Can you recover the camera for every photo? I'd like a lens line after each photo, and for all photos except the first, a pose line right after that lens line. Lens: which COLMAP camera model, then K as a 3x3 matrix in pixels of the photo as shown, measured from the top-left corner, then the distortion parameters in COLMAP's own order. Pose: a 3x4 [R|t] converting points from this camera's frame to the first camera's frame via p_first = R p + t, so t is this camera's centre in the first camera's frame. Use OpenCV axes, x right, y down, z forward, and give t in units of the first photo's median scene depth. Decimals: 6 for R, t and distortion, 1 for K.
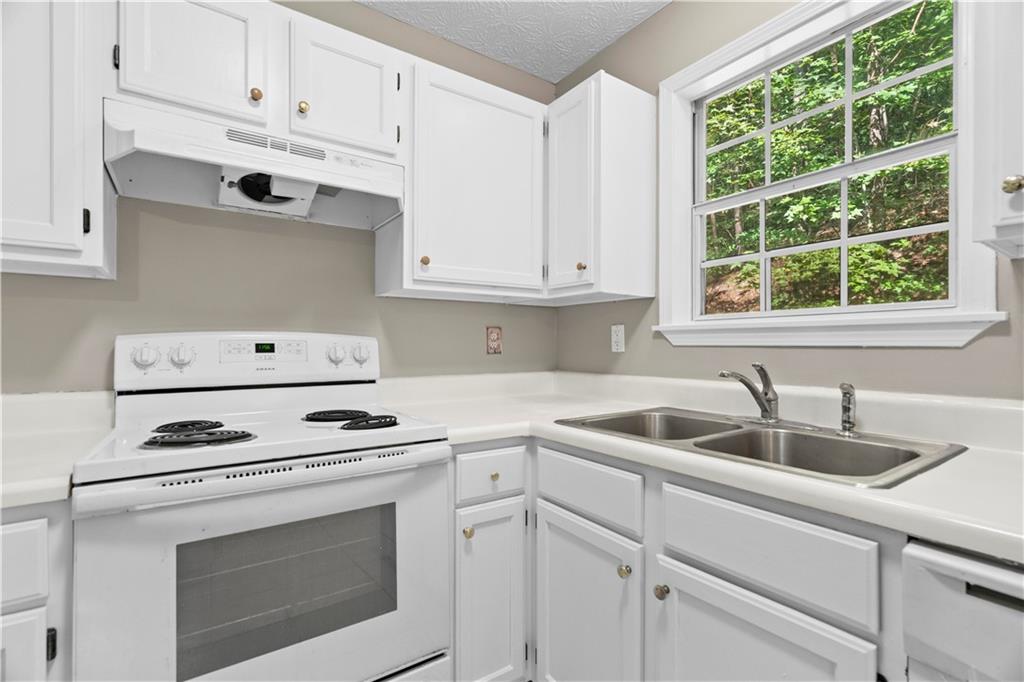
lens RADIAL K [[463.1, 0, 510.1], [0, 463.1, 343.0], [0, 0, 1]] dist [-0.004547, 0.003782]
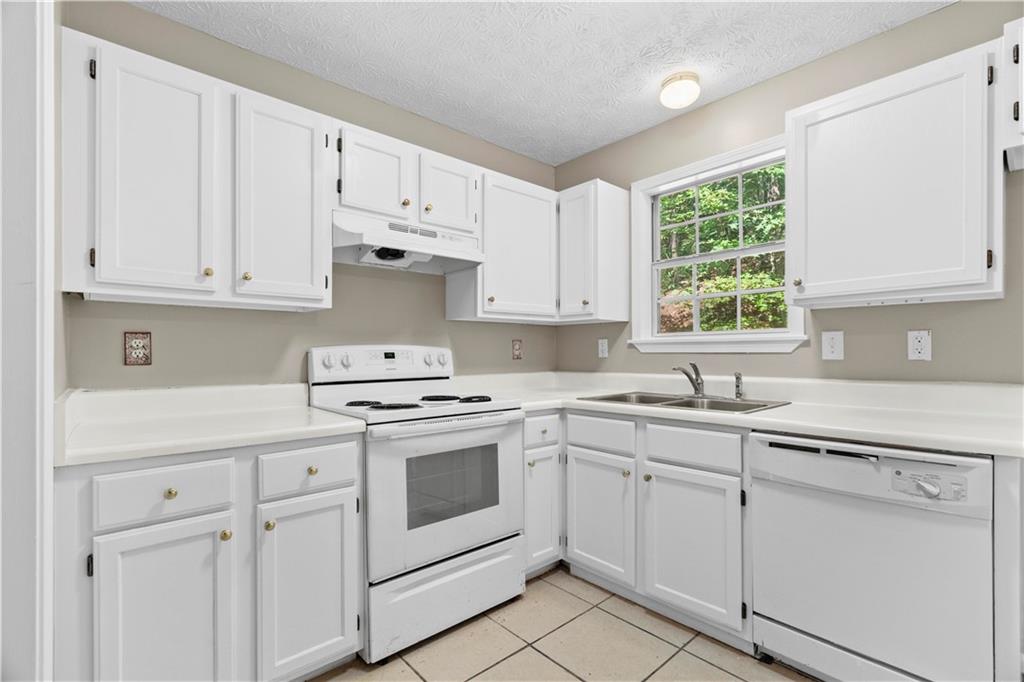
lens RADIAL K [[463.1, 0, 509.8], [0, 463.1, 350.8], [0, 0, 1]] dist [-0.004547, 0.003782]
pose [[0.992600, -0.003982, 0.121367, -0.357094], [0.004020, 0.999992, -0.000069, -0.003688], [-0.121366, 0.000557, 0.992608, -0.643260]]
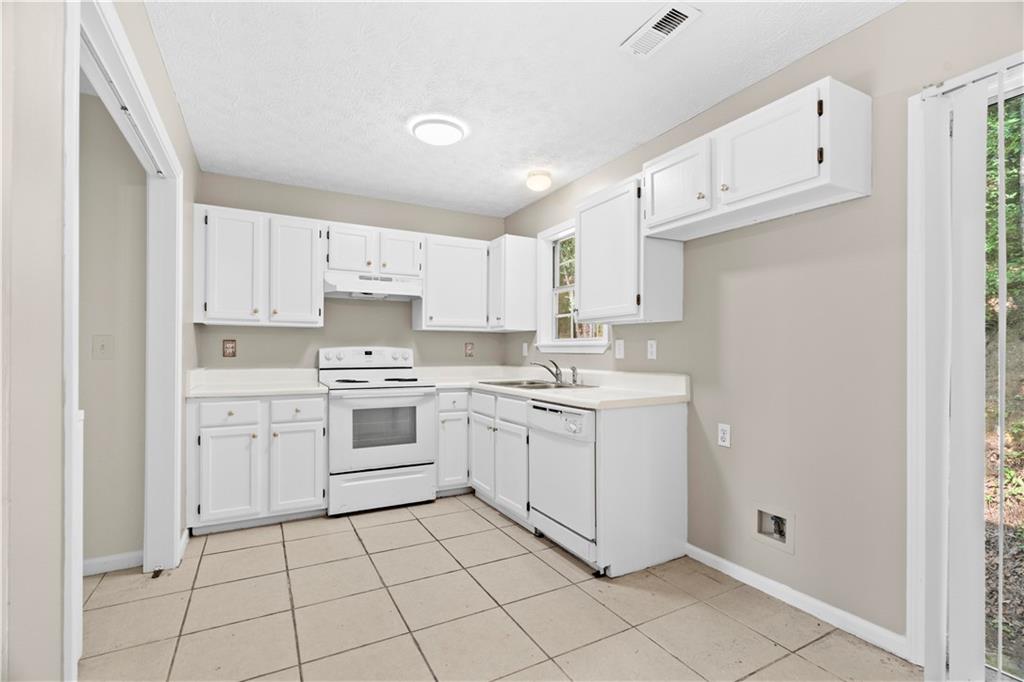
lens RADIAL K [[463.1, 0, 508.5], [0, 463.1, 350.5], [0, 0, 1]] dist [-0.004547, 0.003782]
pose [[0.993998, 0.003395, -0.109348, 0.560270], [-0.003127, 0.999992, 0.002620, -0.013944], [0.109356, -0.002263, 0.994000, -1.584480]]
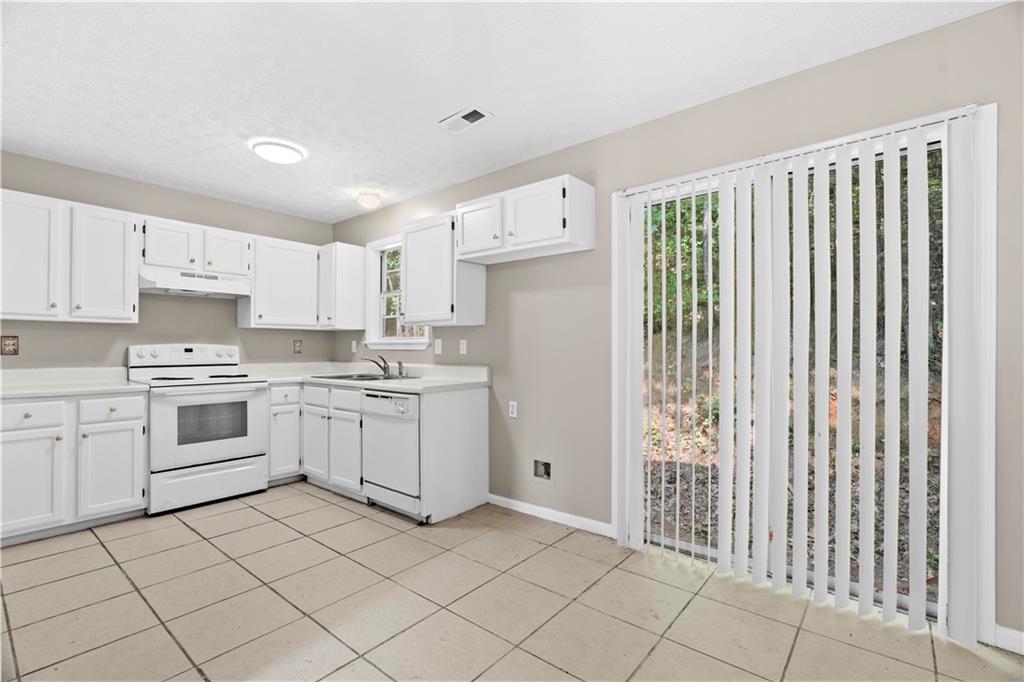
lens RADIAL K [[463.1, 0, 508.3], [0, 463.1, 345.3], [0, 0, 1]] dist [-0.004547, 0.003782]
pose [[0.962929, 0.003913, 0.269726, 0.506327], [-0.003465, 0.999992, -0.002139, -0.018789], [-0.269732, 0.001125, 0.962935, -2.071395]]
